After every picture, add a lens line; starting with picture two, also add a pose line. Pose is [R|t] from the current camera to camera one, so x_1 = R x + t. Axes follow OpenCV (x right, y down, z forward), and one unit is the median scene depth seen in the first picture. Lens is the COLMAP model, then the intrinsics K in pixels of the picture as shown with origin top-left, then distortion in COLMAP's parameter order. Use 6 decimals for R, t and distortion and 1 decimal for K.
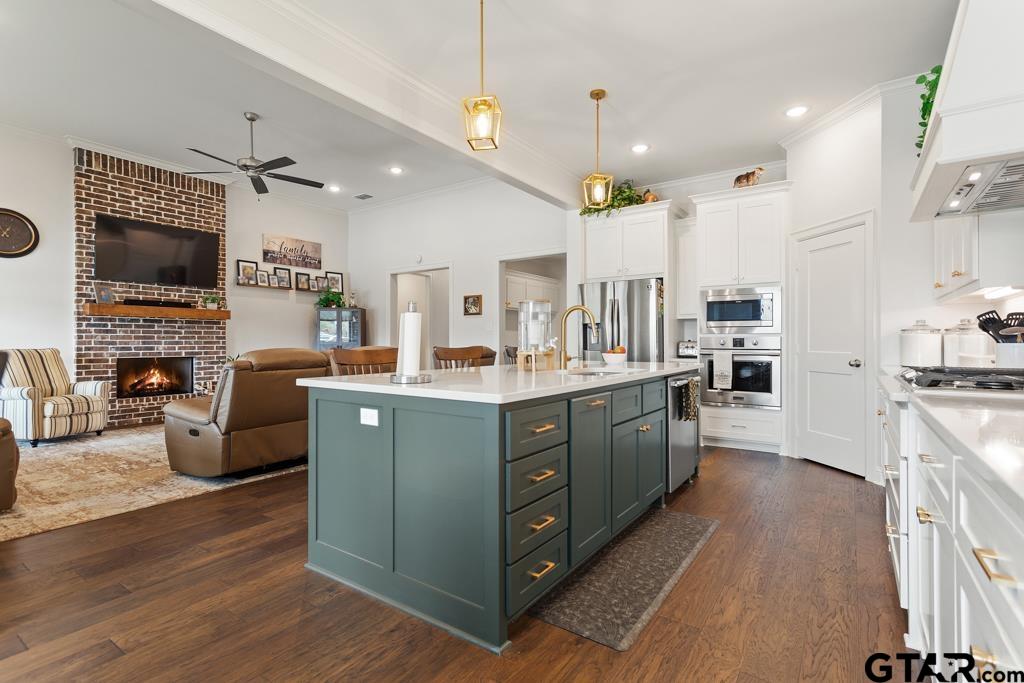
lens RADIAL K [[489.1, 0, 517.9], [0, 489.1, 340.9], [0, 0, 1]] dist [0.002077, -0.000563]
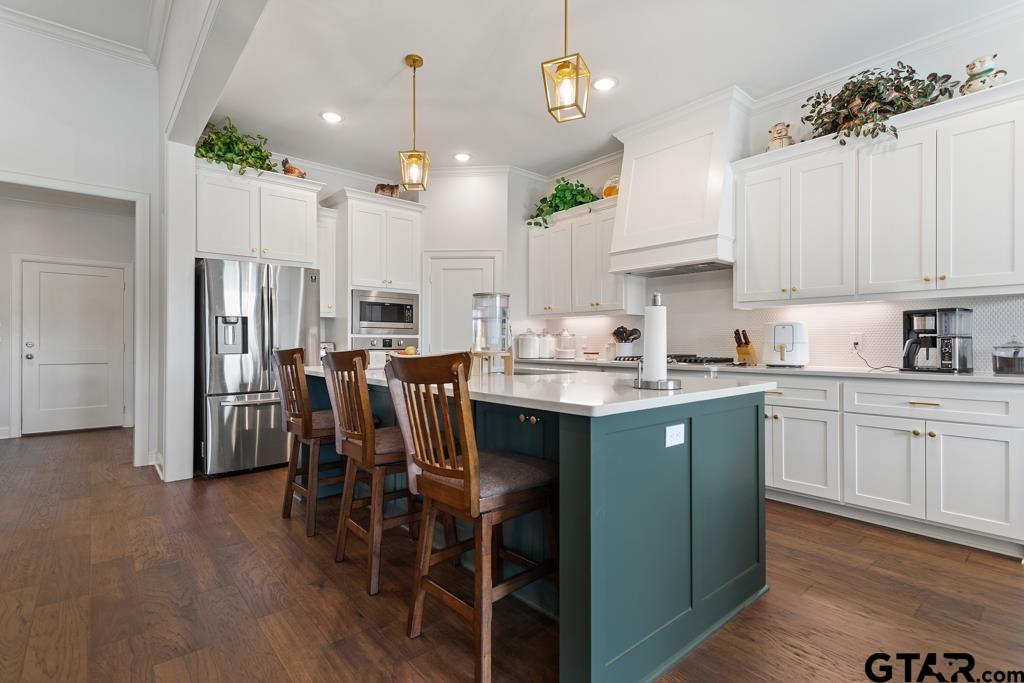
lens RADIAL K [[489.1, 0, 518.4], [0, 489.1, 344.0], [0, 0, 1]] dist [0.002077, -0.000563]
pose [[0.247814, 0.000994, 0.968807, -0.503341], [-0.004507, 0.999990, 0.000127, 0.003973], [-0.968797, -0.004398, 0.247816, 0.466431]]
